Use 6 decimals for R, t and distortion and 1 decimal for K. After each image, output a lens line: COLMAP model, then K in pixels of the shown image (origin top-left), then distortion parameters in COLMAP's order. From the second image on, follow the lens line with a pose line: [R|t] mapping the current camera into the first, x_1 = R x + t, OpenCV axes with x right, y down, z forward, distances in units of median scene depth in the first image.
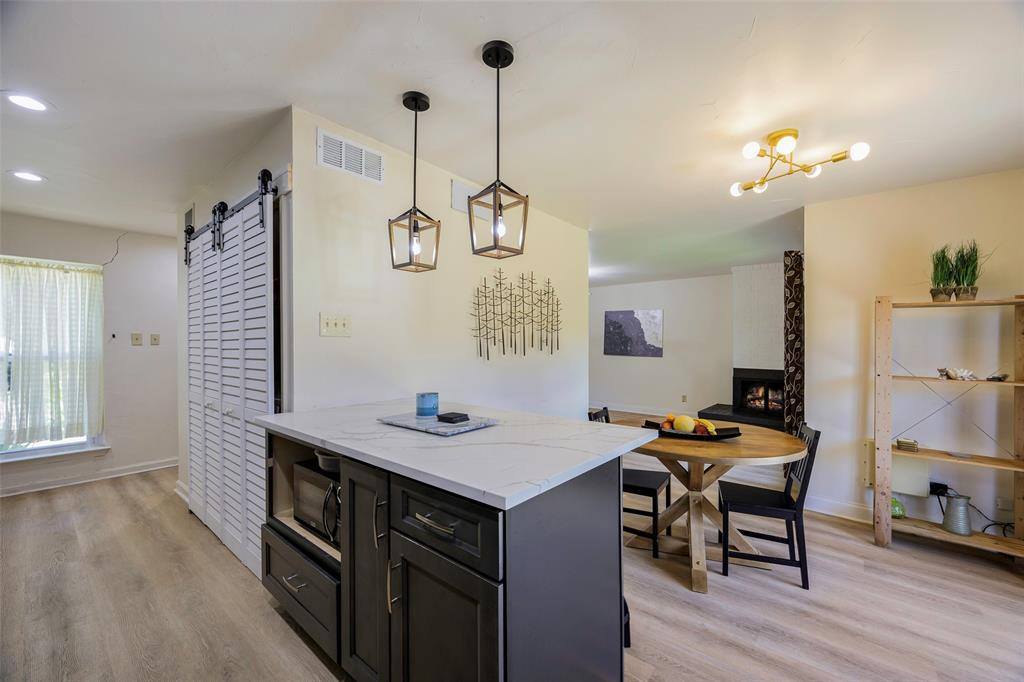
lens RADIAL K [[405.3, 0, 512.0], [0, 405.3, 341.0], [0, 0, 1]] dist [0.000046, -0.000069]
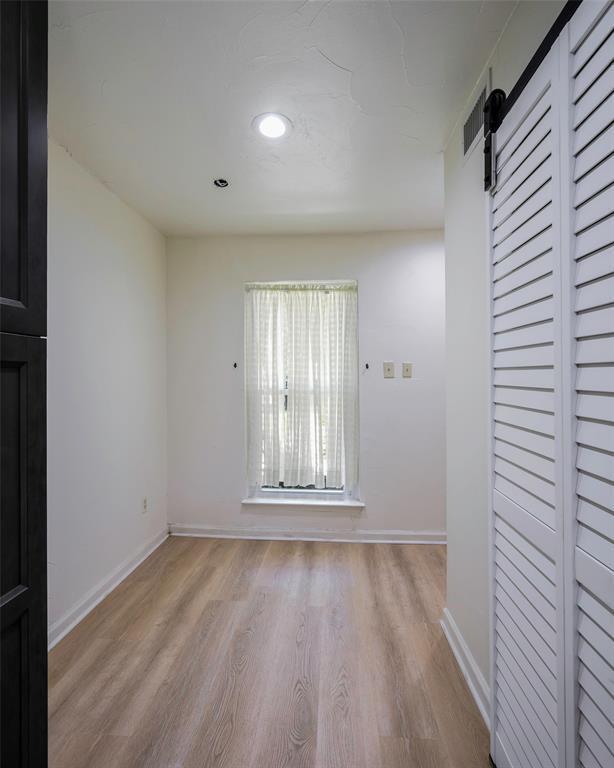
lens RADIAL K [[359.9, 0, 306.7], [0, 359.9, 373.8], [0, 0, 1]] dist [-0.000625, -0.000048]
pose [[0.581917, -0.005163, -0.813232, -0.509474], [0.002640, 0.999987, -0.004460, 0.005270], [0.813244, 0.000448, 0.581923, 0.525652]]
